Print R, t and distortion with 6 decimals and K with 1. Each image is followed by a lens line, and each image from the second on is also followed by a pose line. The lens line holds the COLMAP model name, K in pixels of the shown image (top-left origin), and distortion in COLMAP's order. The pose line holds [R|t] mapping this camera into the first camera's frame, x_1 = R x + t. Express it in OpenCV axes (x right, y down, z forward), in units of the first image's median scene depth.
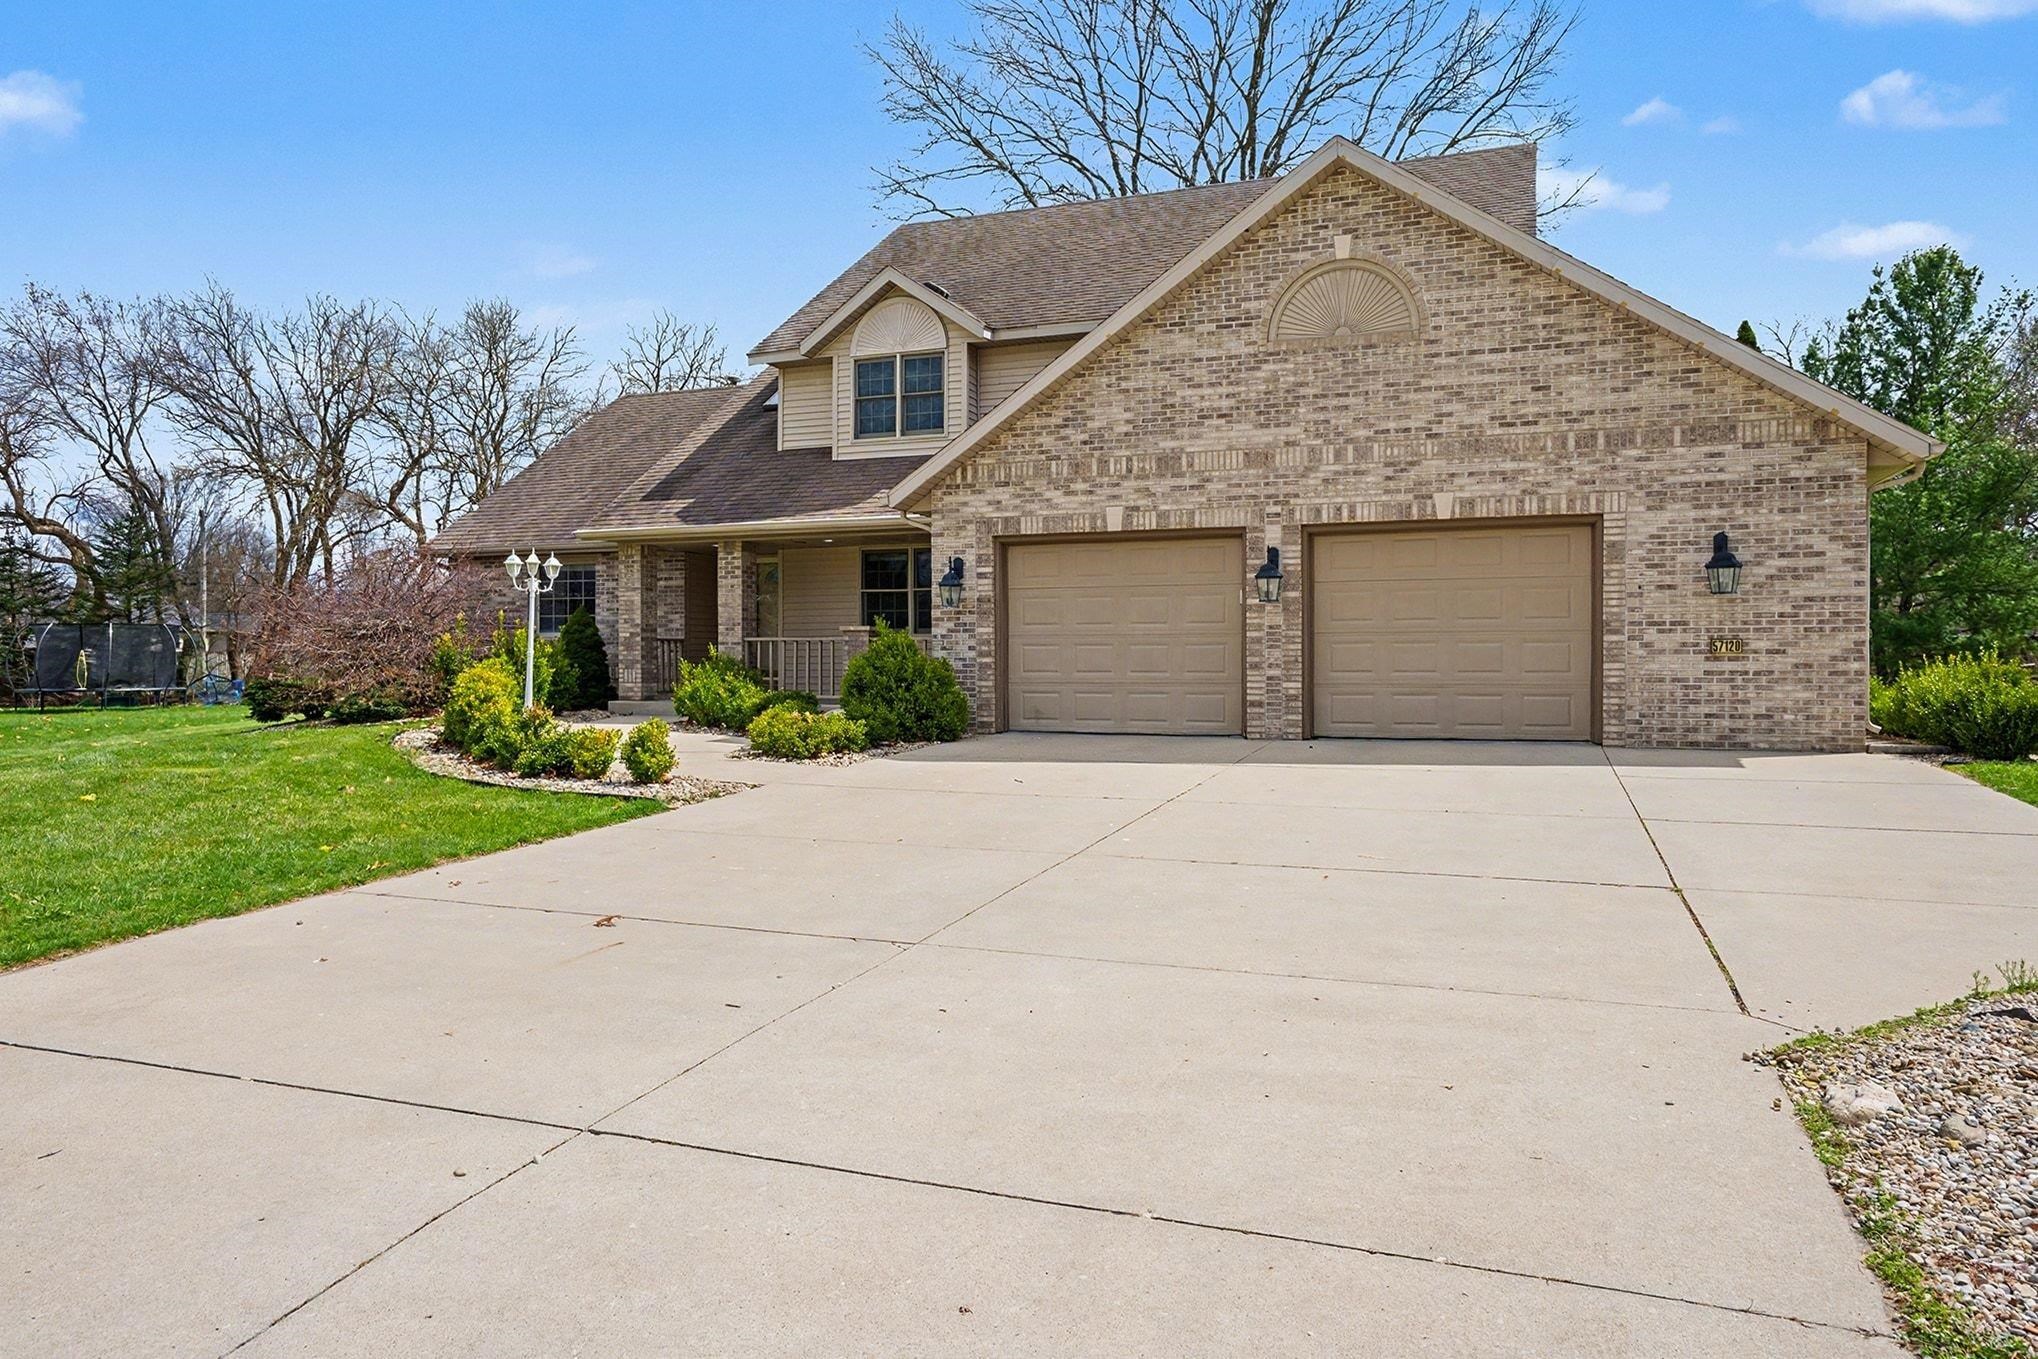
lens RADIAL K [[949.1, 0, 1003.8], [0, 949.1, 673.8], [0, 0, 1]] dist [-0.024033, 0.000330]
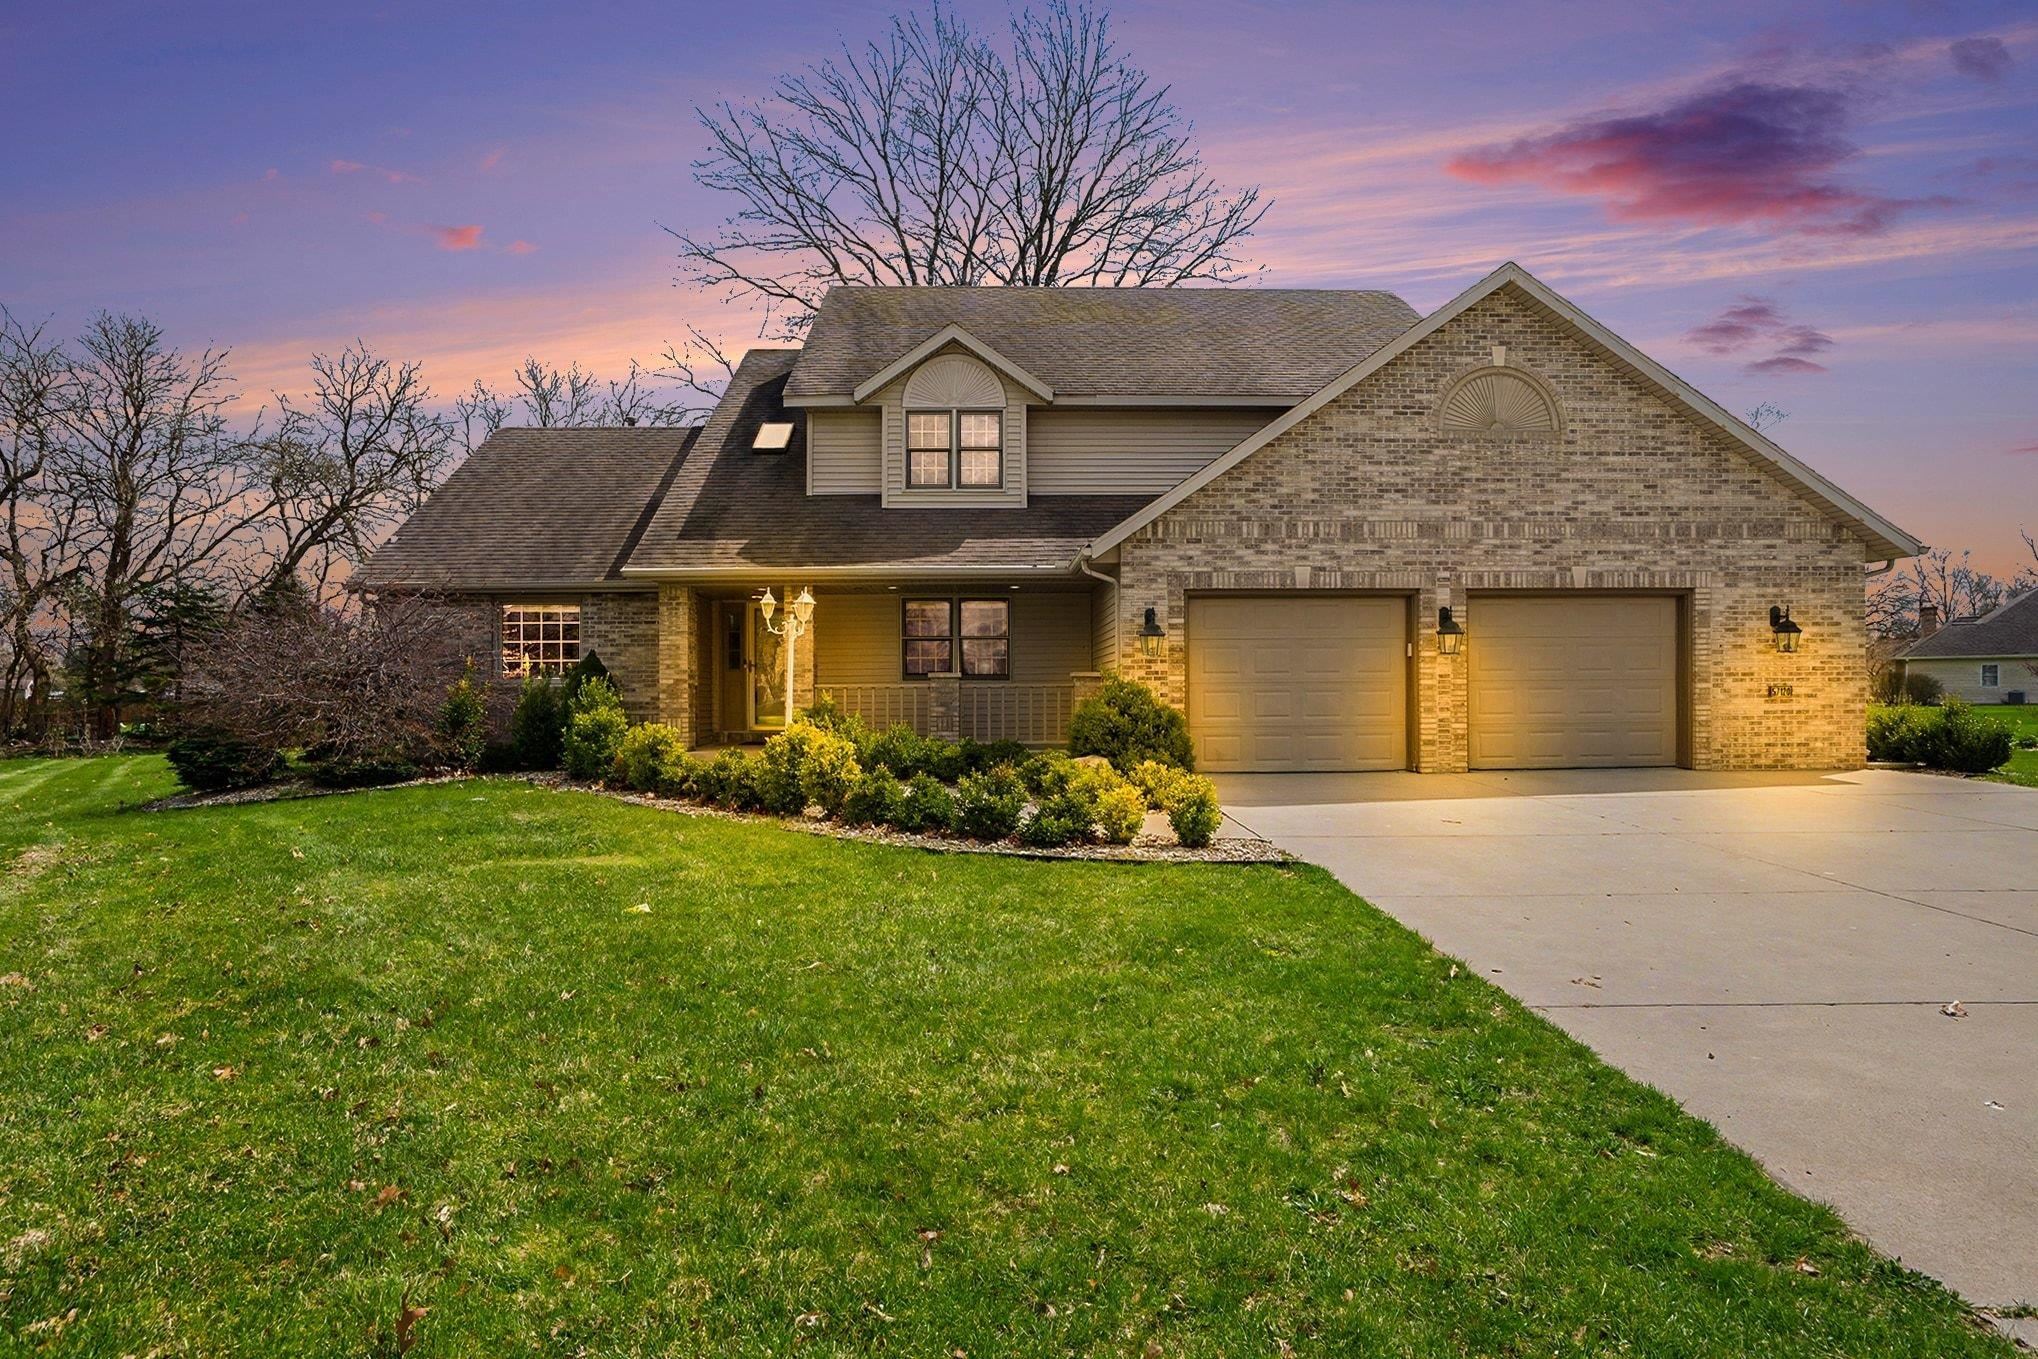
lens RADIAL K [[846.9, 0, 1018.6], [0, 846.9, 708.7], [0, 0, 1]] dist [-0.027779, -0.000210]
pose [[0.957096, -0.009213, 0.289626, -0.542552], [0.011179, 0.999924, -0.005132, -0.010670], [-0.289557, 0.008150, 0.957126, 0.177186]]
